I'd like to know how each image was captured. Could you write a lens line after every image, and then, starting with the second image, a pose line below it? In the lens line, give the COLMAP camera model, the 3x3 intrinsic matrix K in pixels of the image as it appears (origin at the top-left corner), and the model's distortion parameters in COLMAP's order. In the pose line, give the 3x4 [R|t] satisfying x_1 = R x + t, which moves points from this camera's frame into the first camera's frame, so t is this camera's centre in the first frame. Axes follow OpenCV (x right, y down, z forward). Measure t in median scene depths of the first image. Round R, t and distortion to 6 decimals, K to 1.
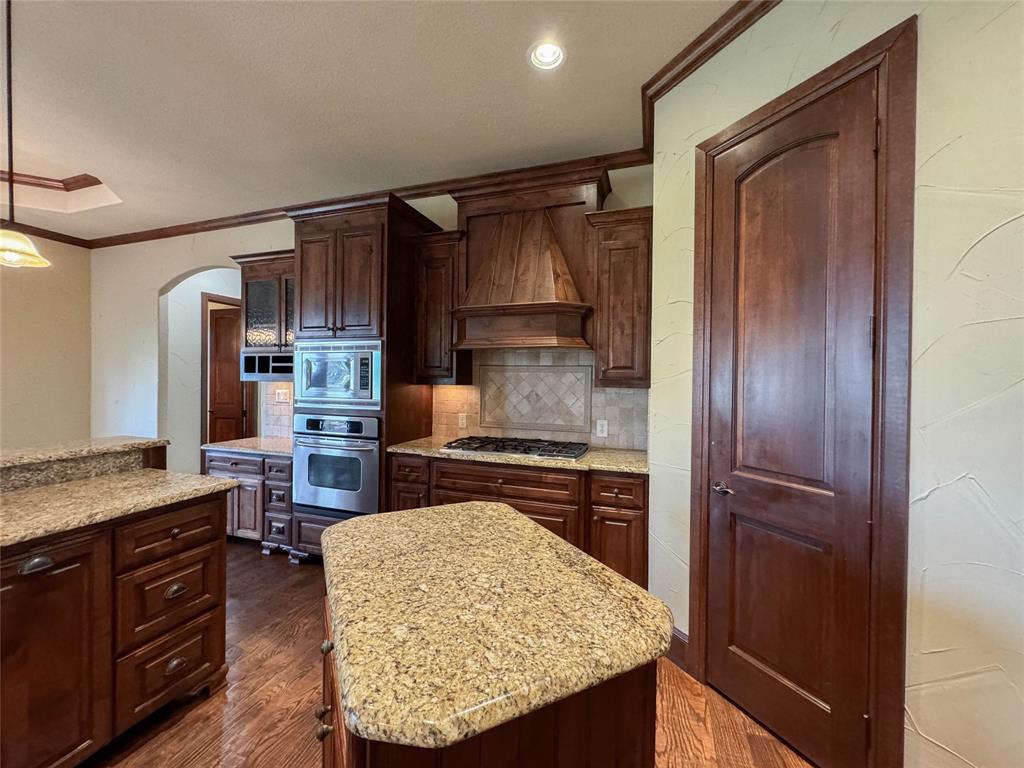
lens RADIAL K [[409.9, 0, 504.3], [0, 409.9, 383.7], [0, 0, 1]] dist [-0.003890, -0.000035]
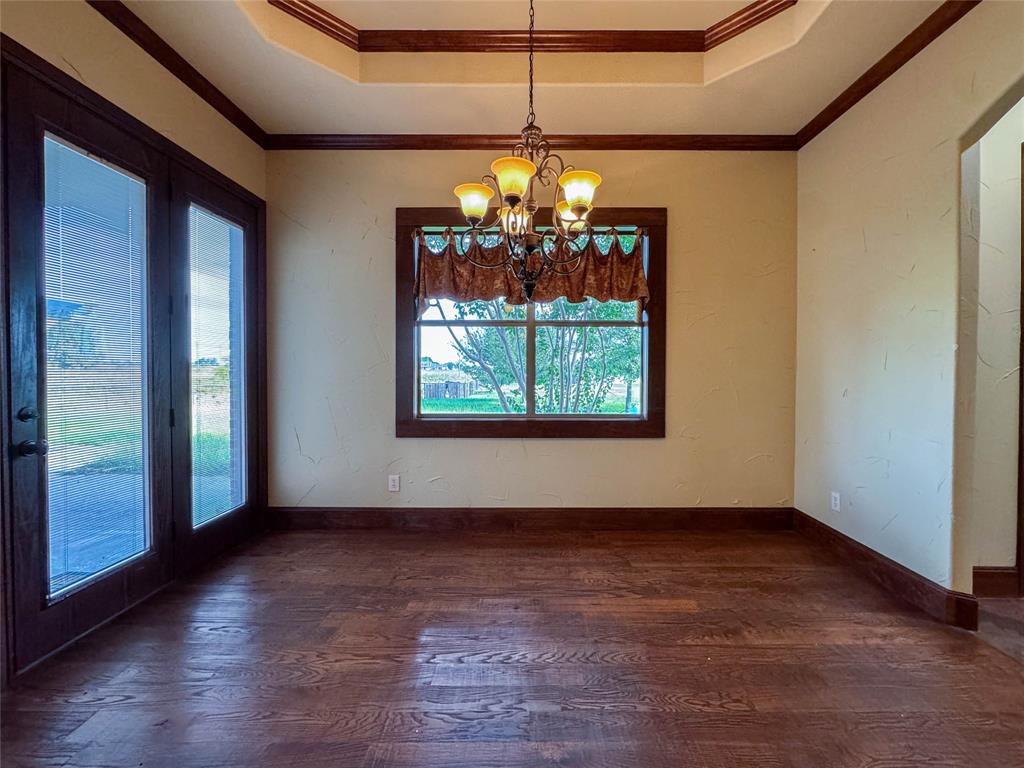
lens RADIAL K [[422.5, 0, 537.1], [0, 422.5, 377.3], [0, 0, 1]] dist [-0.000709, 0.000003]
pose [[0.347142, 0.004322, -0.937803, -0.925068], [-0.003842, 0.999988, 0.003186, 0.038381], [0.937805, 0.002497, 0.347154, 0.682045]]
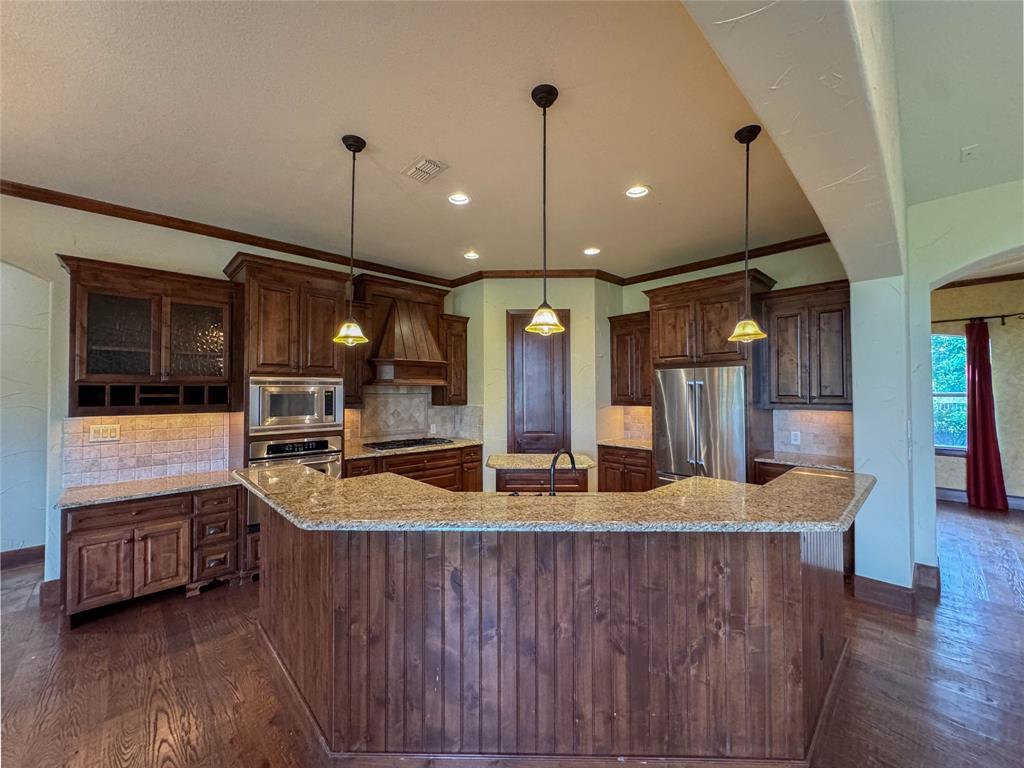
lens RADIAL K [[409.9, 0, 504.3], [0, 409.9, 383.7], [0, 0, 1]] dist [-0.003890, -0.000035]
pose [[0.455752, 0.004300, 0.890097, -1.234488], [0.018427, 0.999728, -0.014264, -0.056884], [-0.889916, 0.022902, 0.455549, -0.099601]]
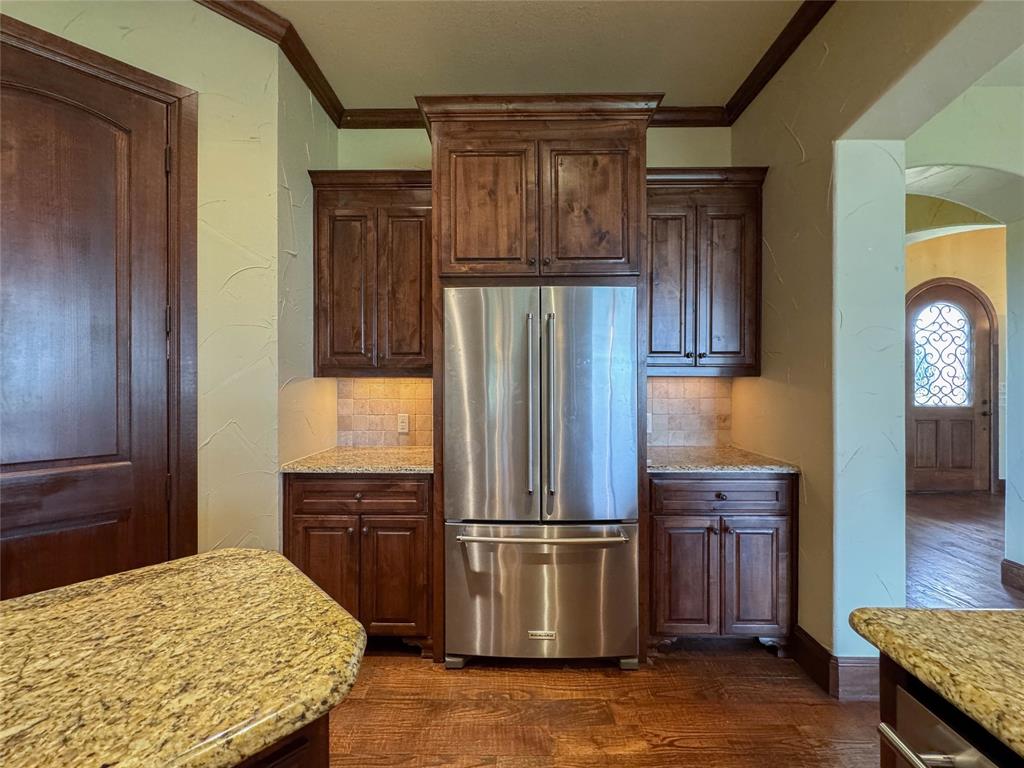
lens RADIAL K [[415.6, 0, 527.8], [0, 415.6, 384.1], [0, 0, 1]] dist [0.020135, 0.000104]
pose [[-0.360346, -0.011844, 0.932743, -0.314797], [0.004984, 0.999881, 0.014622, 0.025450], [-0.932805, 0.009918, -0.360244, 0.209848]]
